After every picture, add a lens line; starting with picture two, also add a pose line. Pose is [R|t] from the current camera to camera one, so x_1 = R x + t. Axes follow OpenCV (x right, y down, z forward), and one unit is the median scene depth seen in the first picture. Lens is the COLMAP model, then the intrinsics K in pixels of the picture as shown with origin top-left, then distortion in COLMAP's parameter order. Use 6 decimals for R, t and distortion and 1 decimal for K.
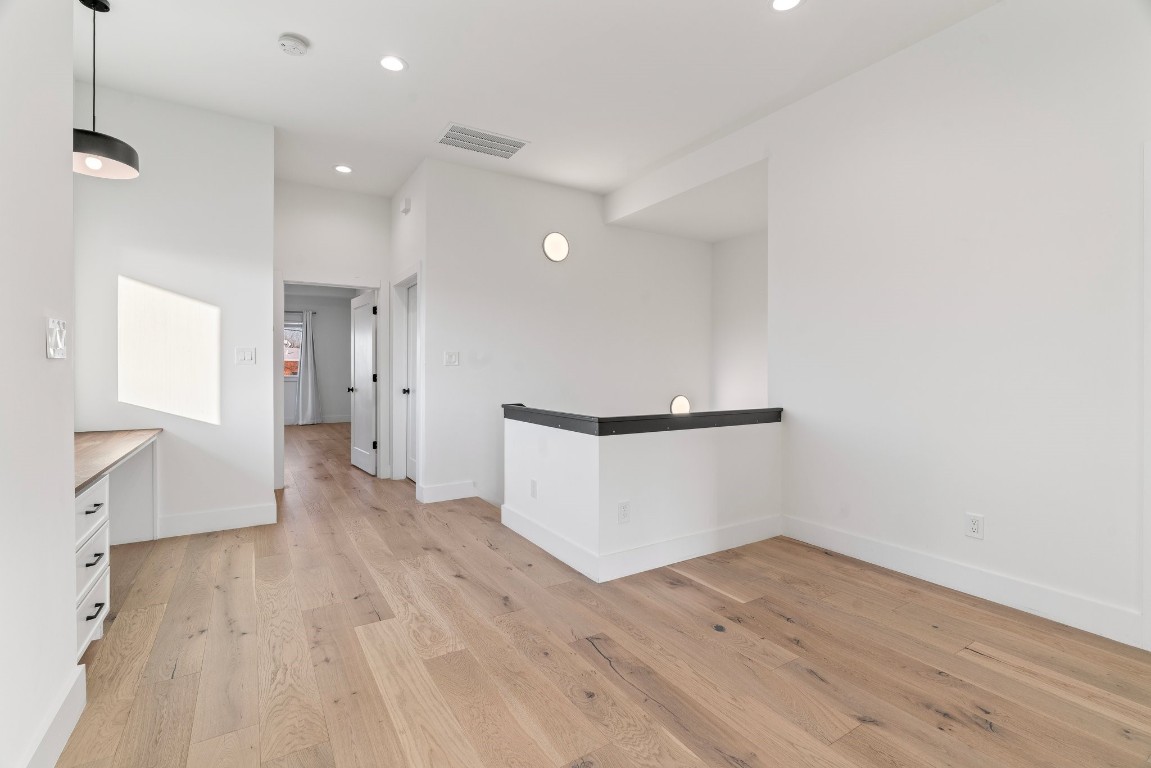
lens RADIAL K [[517.3, 0, 573.2], [0, 517.3, 372.4], [0, 0, 1]] dist [-0.001583, 0.000855]
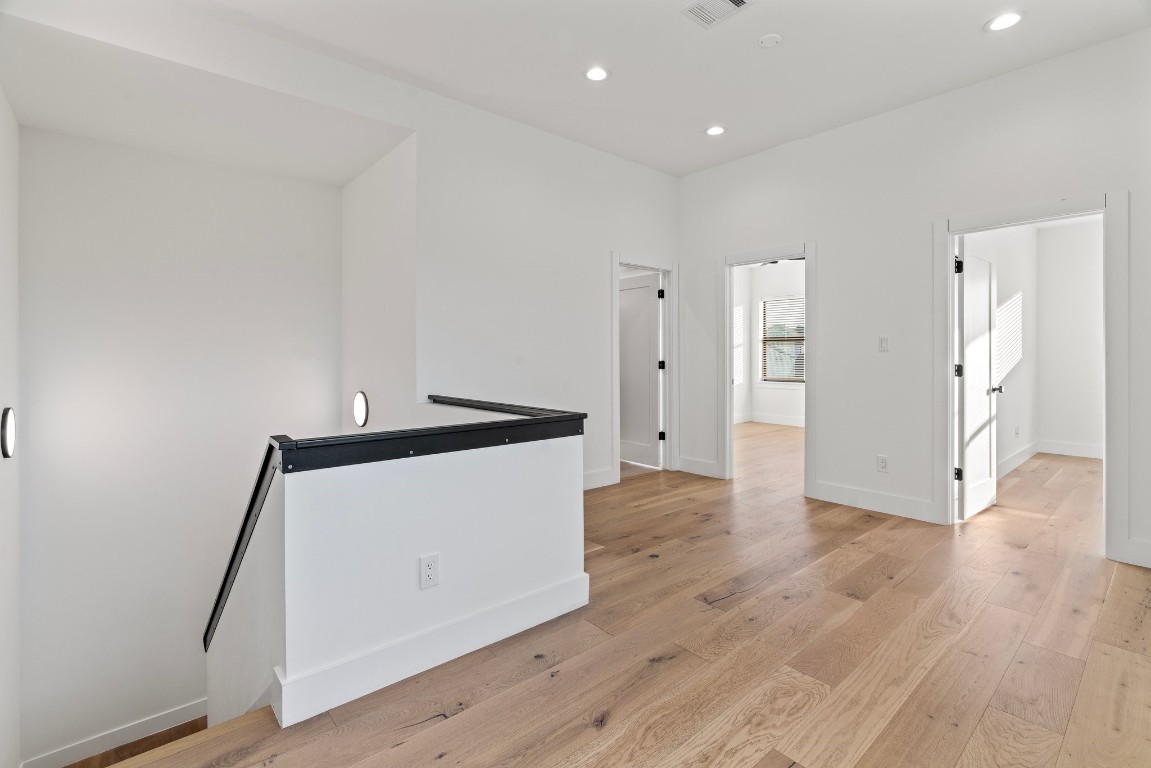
lens RADIAL K [[517.3, 0, 573.2], [0, 517.3, 372.4], [0, 0, 1]] dist [-0.001583, 0.000855]
pose [[-0.146411, -0.029454, 0.988785, -1.002553], [0.007453, 0.999495, 0.030877, -0.008312], [-0.989196, 0.011890, -0.146118, 1.449434]]
